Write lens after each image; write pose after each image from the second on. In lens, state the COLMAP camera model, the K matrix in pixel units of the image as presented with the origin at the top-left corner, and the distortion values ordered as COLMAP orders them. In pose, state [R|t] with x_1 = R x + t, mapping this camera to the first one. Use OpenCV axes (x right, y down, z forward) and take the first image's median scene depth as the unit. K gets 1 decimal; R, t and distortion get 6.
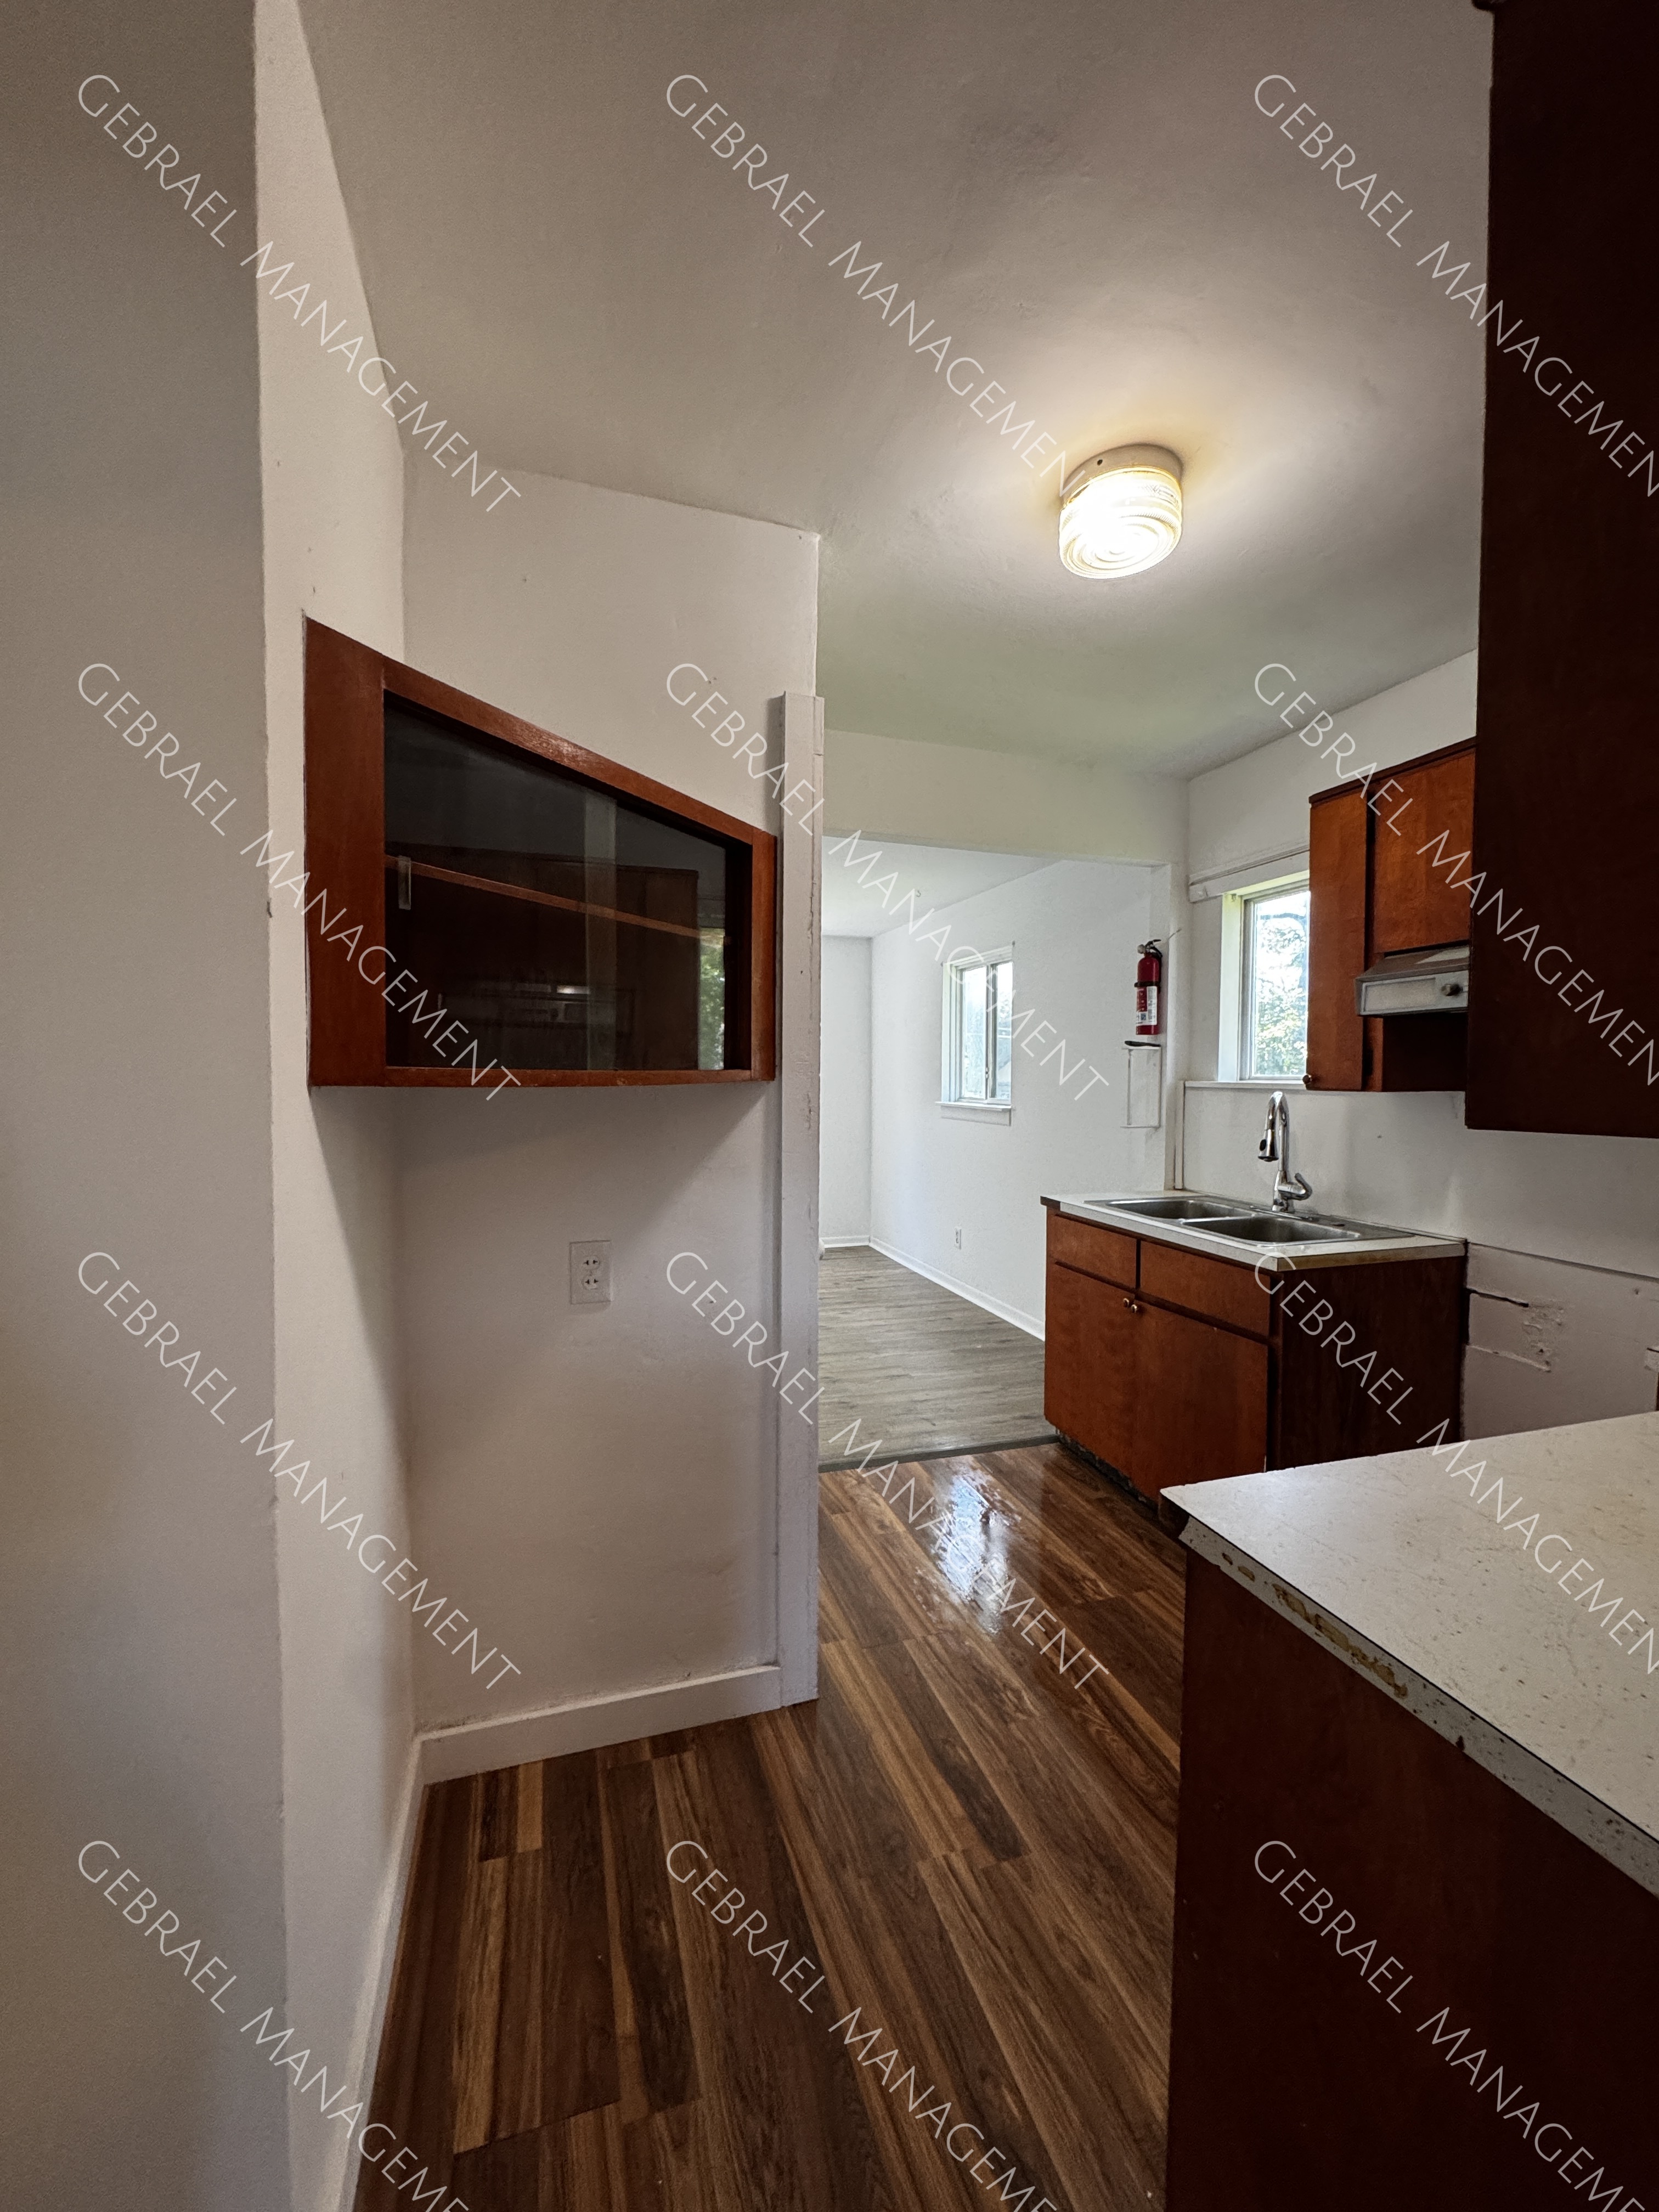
lens RADIAL K [[884.0, 0, 829.3], [0, 884.0, 1106.3], [0, 0, 1]] dist [-0.003335, 0.000500]
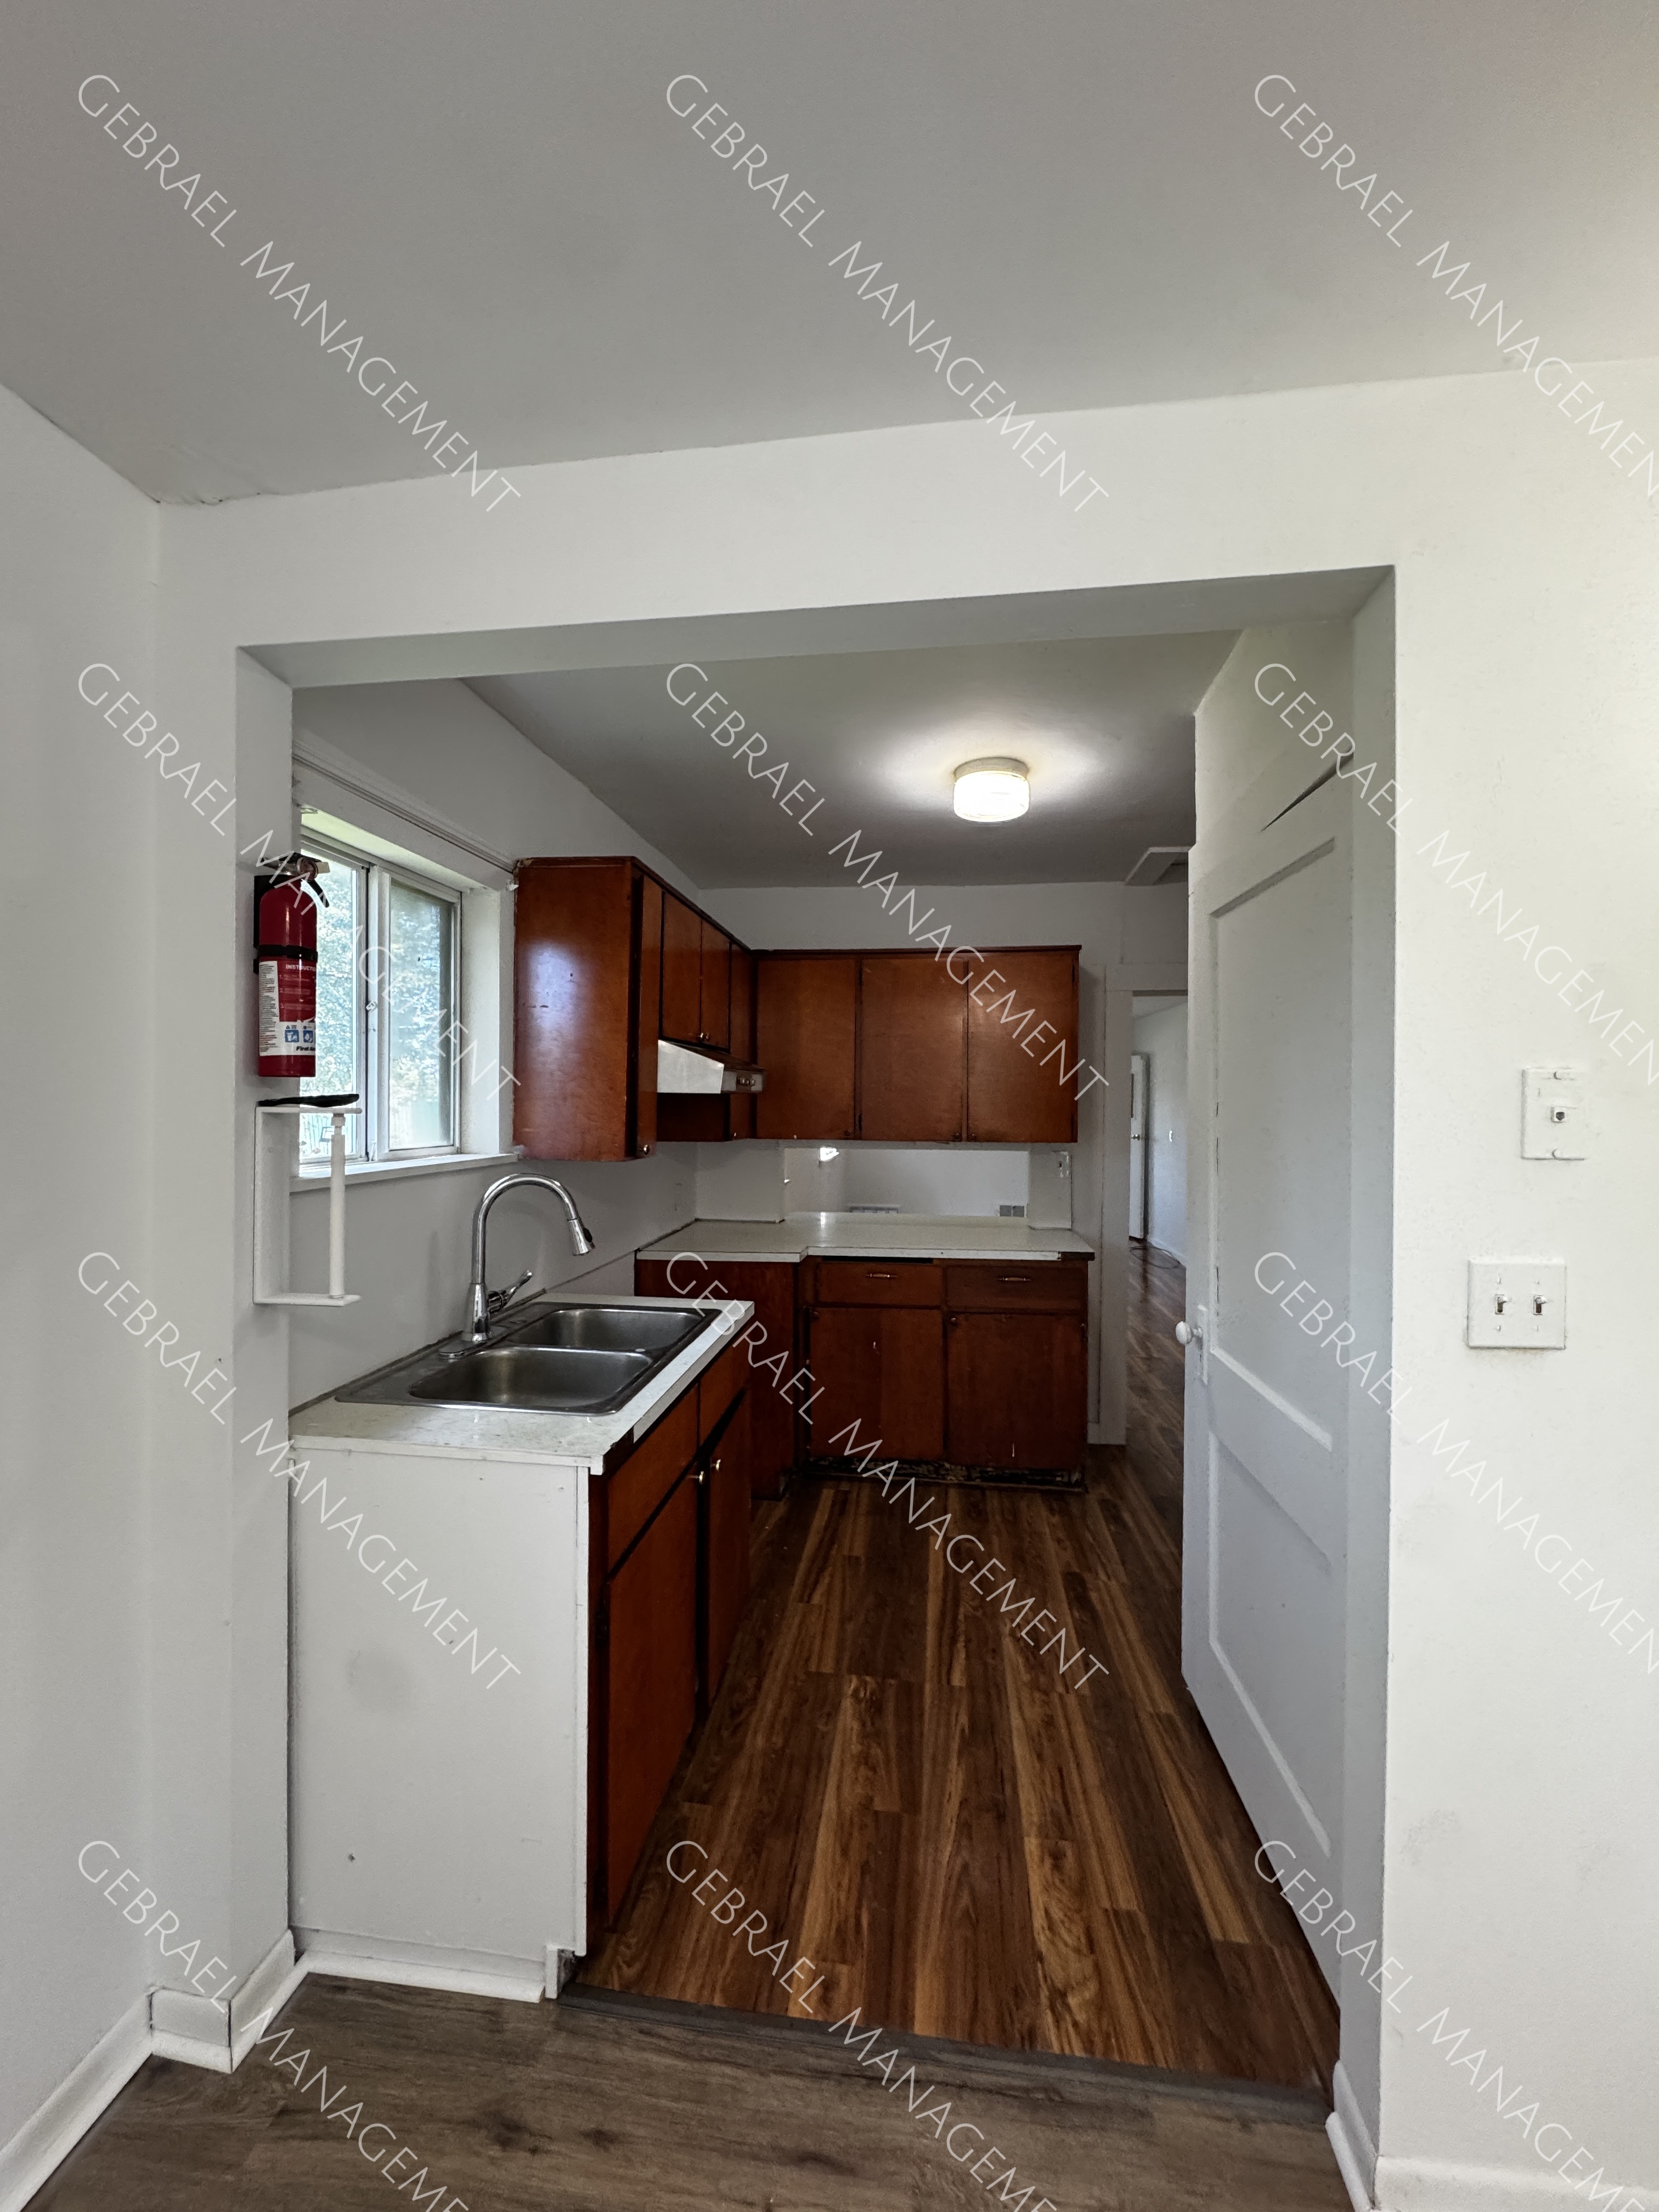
lens RADIAL K [[884.0, 0, 836.8], [0, 884.0, 1101.8], [0, 0, 1]] dist [-0.003335, 0.000500]
pose [[-0.910160, -0.009168, 0.414156, -0.049172], [0.005474, 0.999402, 0.034154, -0.092178], [-0.414222, 0.033352, -0.909565, 1.440456]]
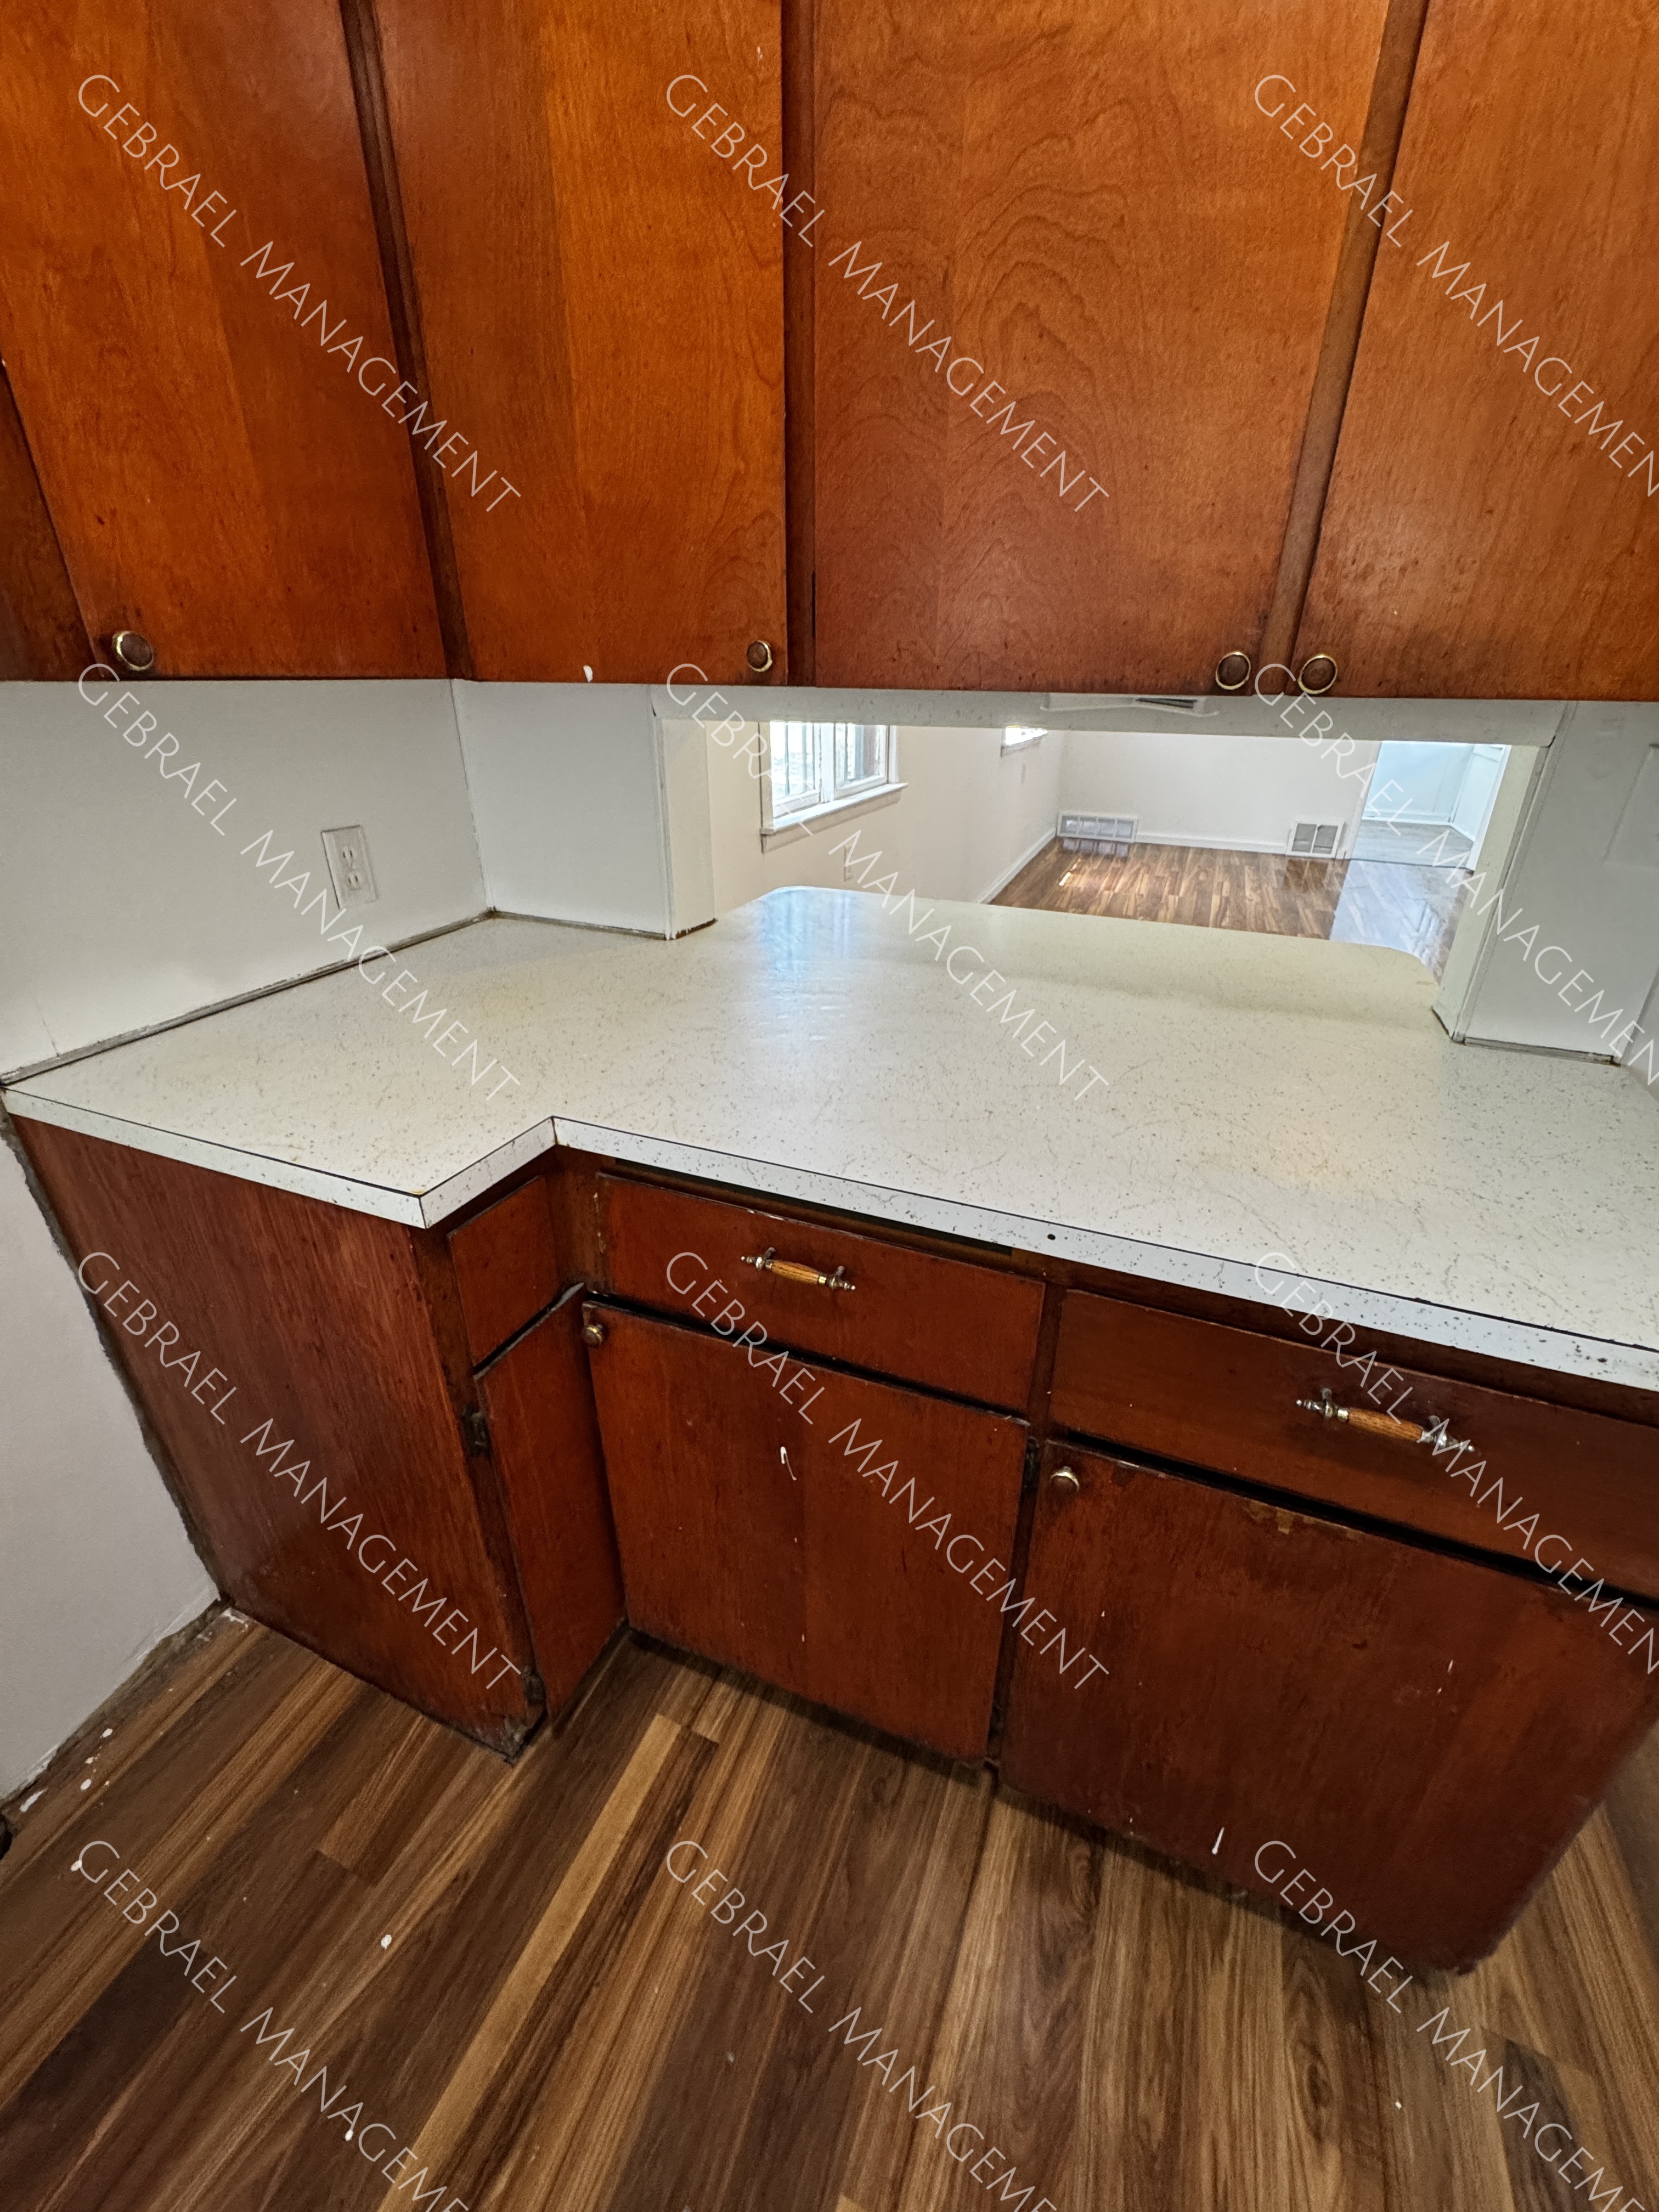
lens RADIAL K [[884.0, 0, 836.3], [0, 884.0, 1107.4], [0, 0, 1]] dist [-0.003335, 0.000500]
pose [[-0.760693, -0.298081, 0.576622, 0.206761], [0.014966, 0.880036, 0.474671, -0.012541], [-0.648939, 0.369709, -0.664976, 0.557762]]
